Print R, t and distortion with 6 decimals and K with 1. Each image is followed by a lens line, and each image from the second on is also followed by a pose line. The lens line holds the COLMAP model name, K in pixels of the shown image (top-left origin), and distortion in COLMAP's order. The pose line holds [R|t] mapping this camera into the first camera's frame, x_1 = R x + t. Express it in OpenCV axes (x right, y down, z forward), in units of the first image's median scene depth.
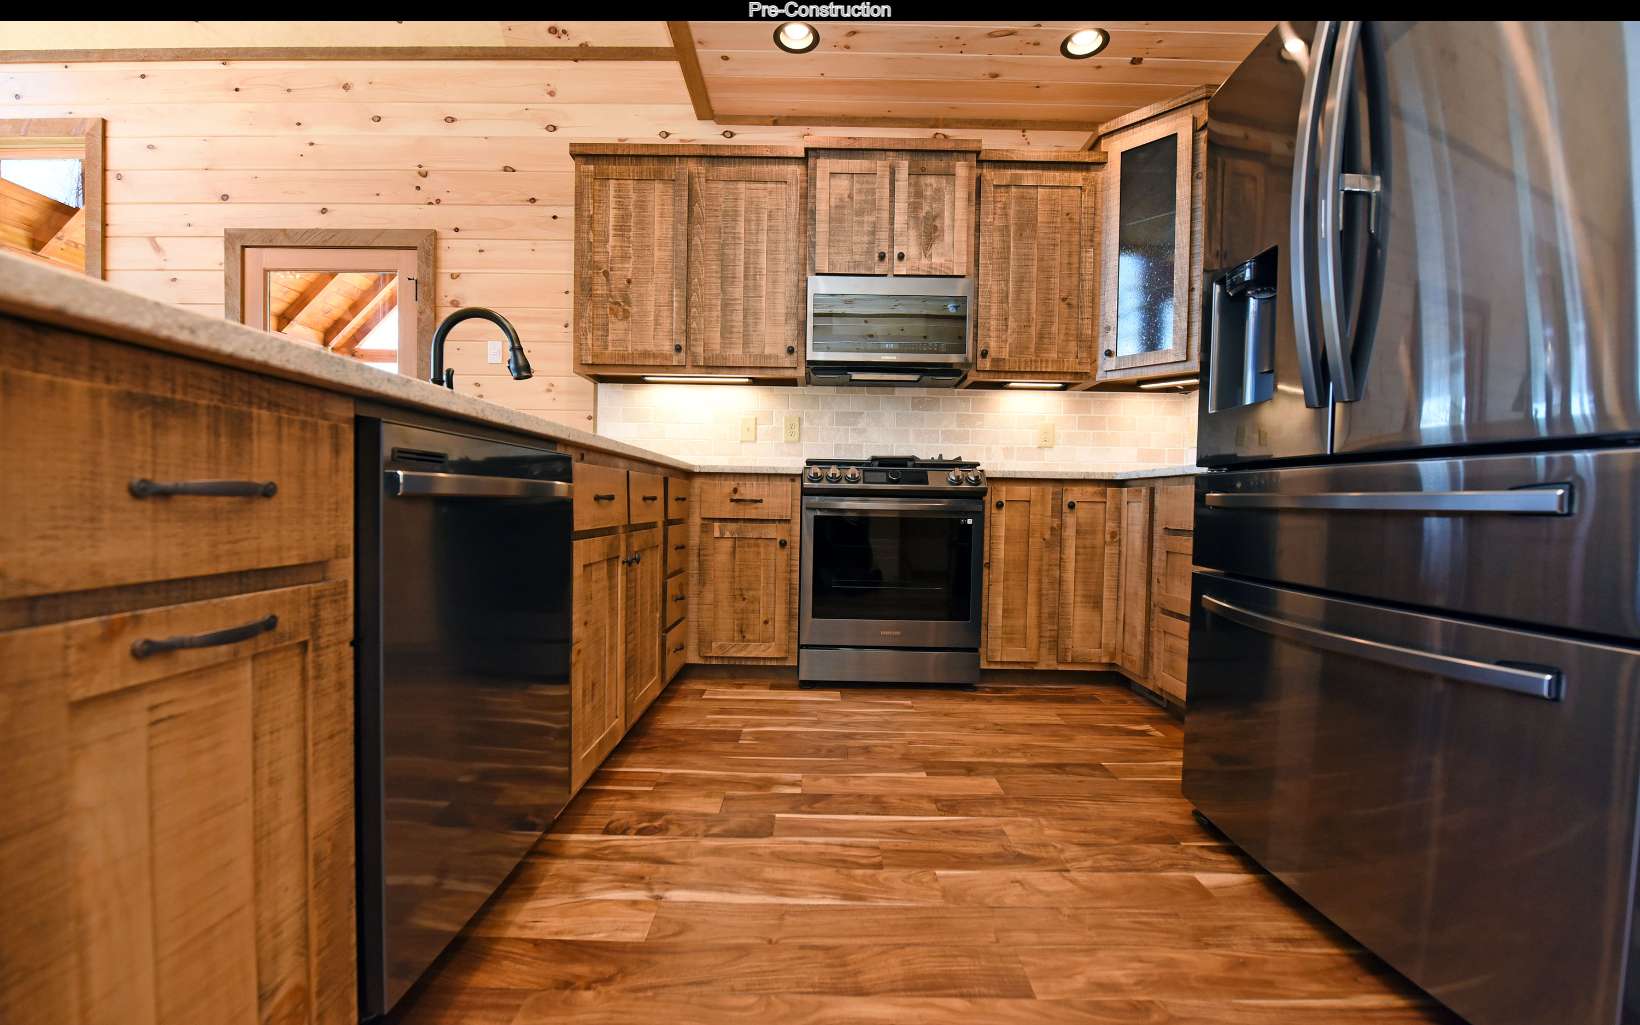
lens RADIAL K [[658.9, 0, 816.6], [0, 658.9, 524.9], [0, 0, 1]] dist [-0.010463, -0.004035]
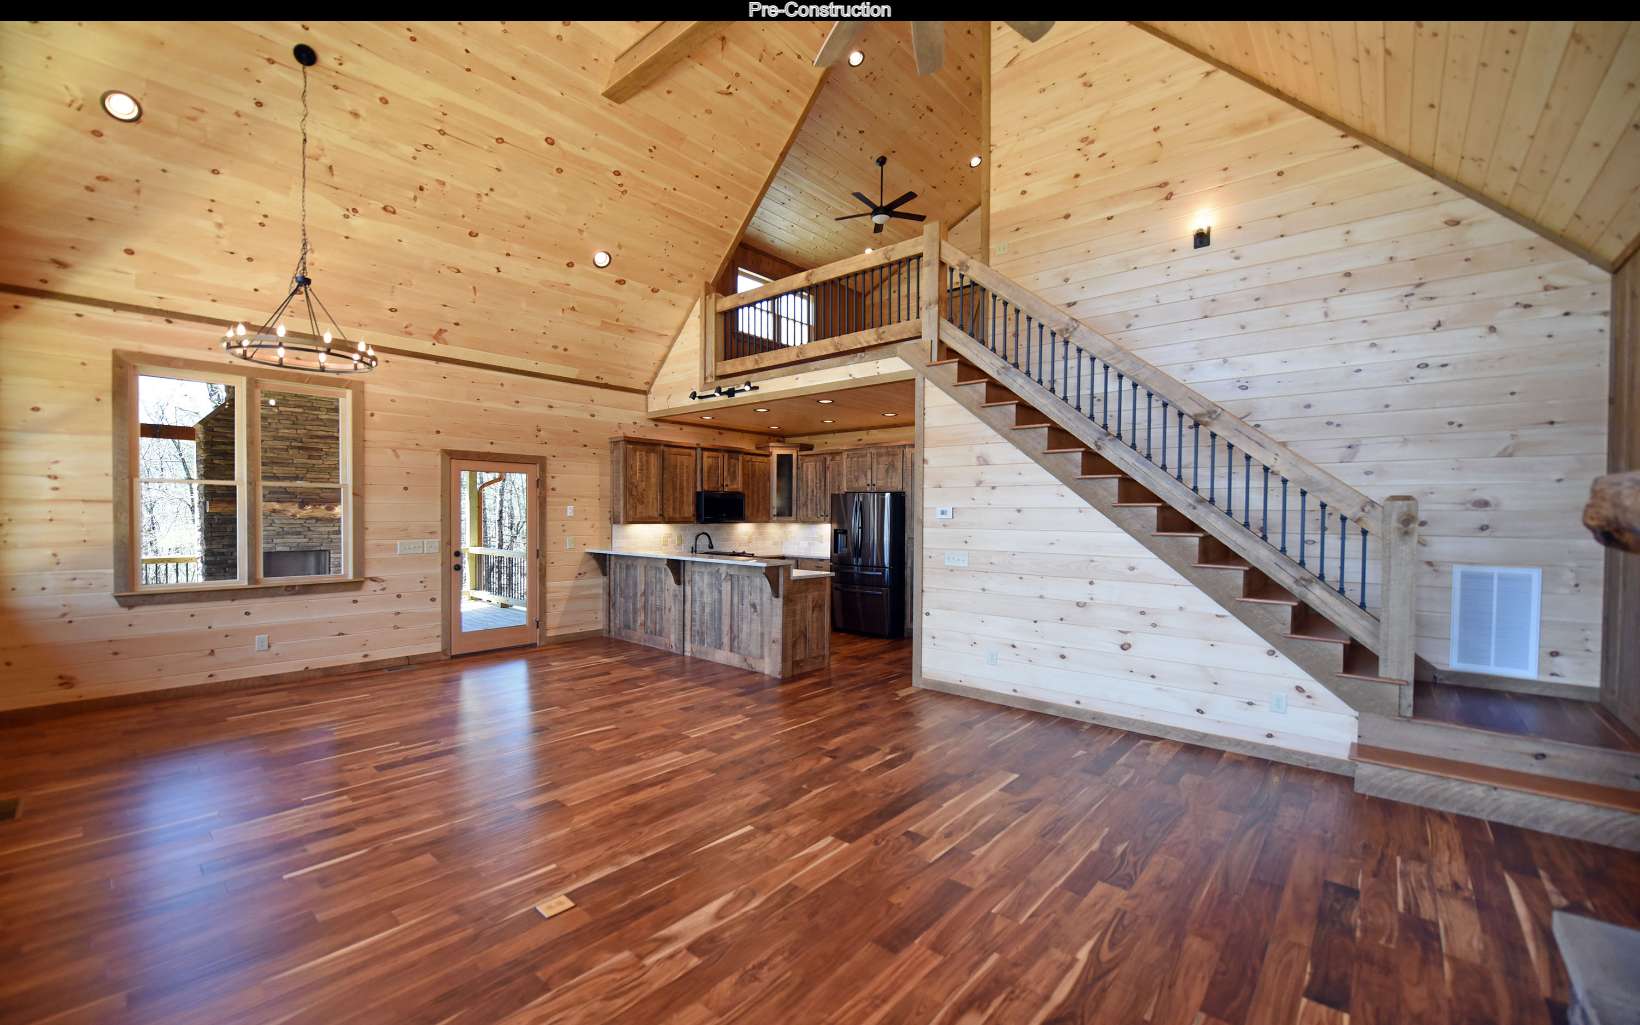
lens RADIAL K [[658.9, 0, 816.6], [0, 658.9, 524.9], [0, 0, 1]] dist [-0.010463, -0.004035]
pose [[0.656868, -0.025343, 0.753579, -1.831721], [0.027756, 0.999570, 0.009421, -0.236964], [-0.753494, 0.014728, 0.657289, -1.261297]]
